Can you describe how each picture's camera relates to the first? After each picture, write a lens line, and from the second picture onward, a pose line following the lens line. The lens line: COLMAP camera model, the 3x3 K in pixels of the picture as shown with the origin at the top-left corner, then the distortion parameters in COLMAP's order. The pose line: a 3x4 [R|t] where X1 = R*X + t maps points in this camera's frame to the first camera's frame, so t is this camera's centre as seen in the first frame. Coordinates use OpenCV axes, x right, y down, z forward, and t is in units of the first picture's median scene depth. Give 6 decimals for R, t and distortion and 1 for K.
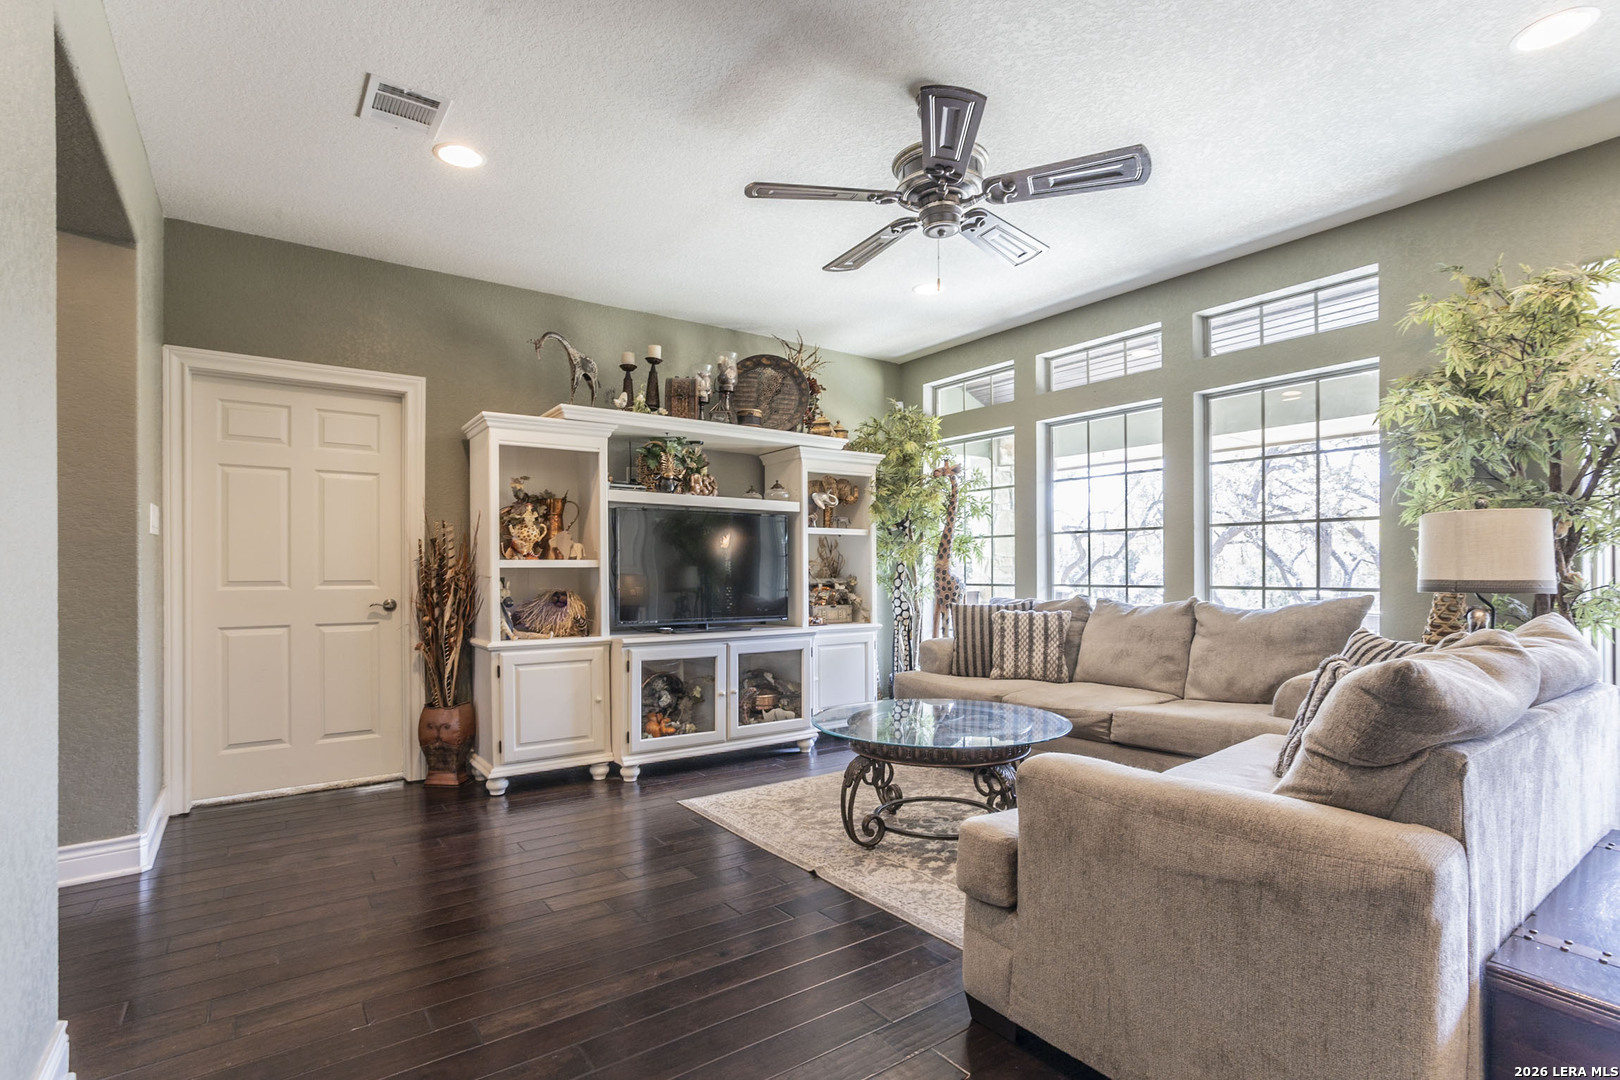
lens RADIAL K [[804.2, 0, 812.8], [0, 804.2, 564.7], [0, 0, 1]] dist [-0.003650, 0.009809]
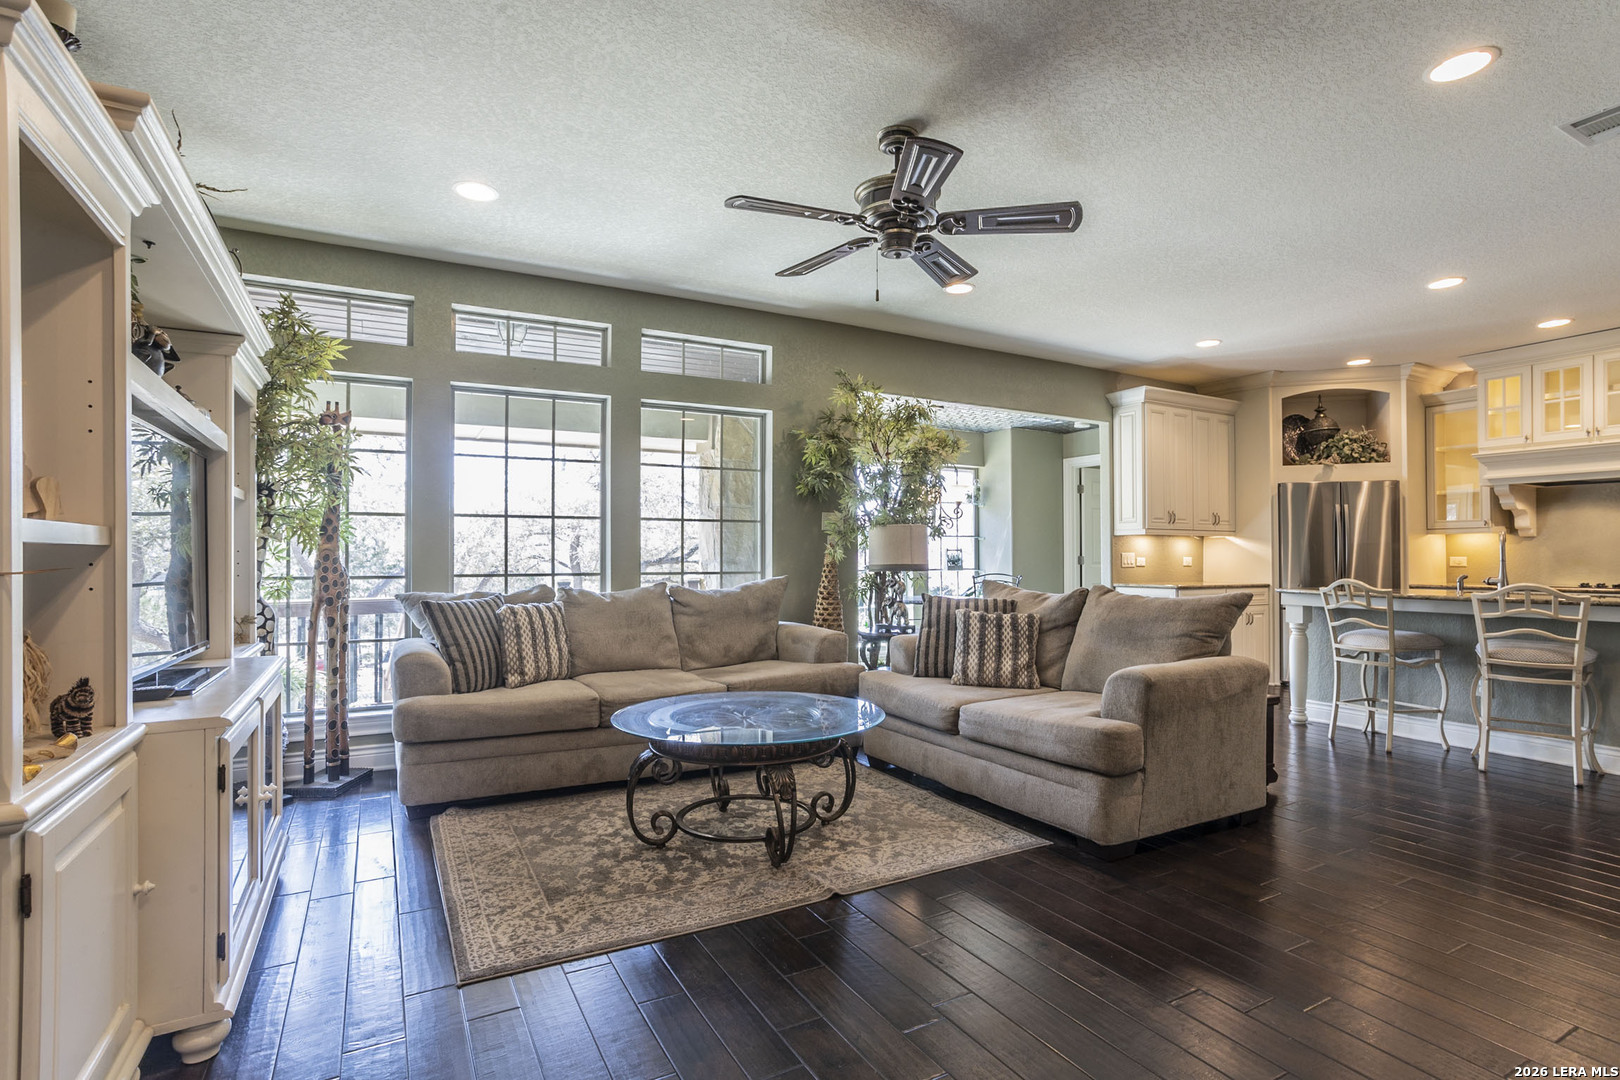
lens RADIAL K [[804.2, 0, 809.2], [0, 804.2, 548.3], [0, 0, 1]] dist [-0.003650, 0.009809]
pose [[0.134392, 0.015122, 0.990813, -0.574970], [-0.007101, 0.999873, -0.014297, 0.006641], [-0.990903, -0.005115, 0.134482, 0.587451]]
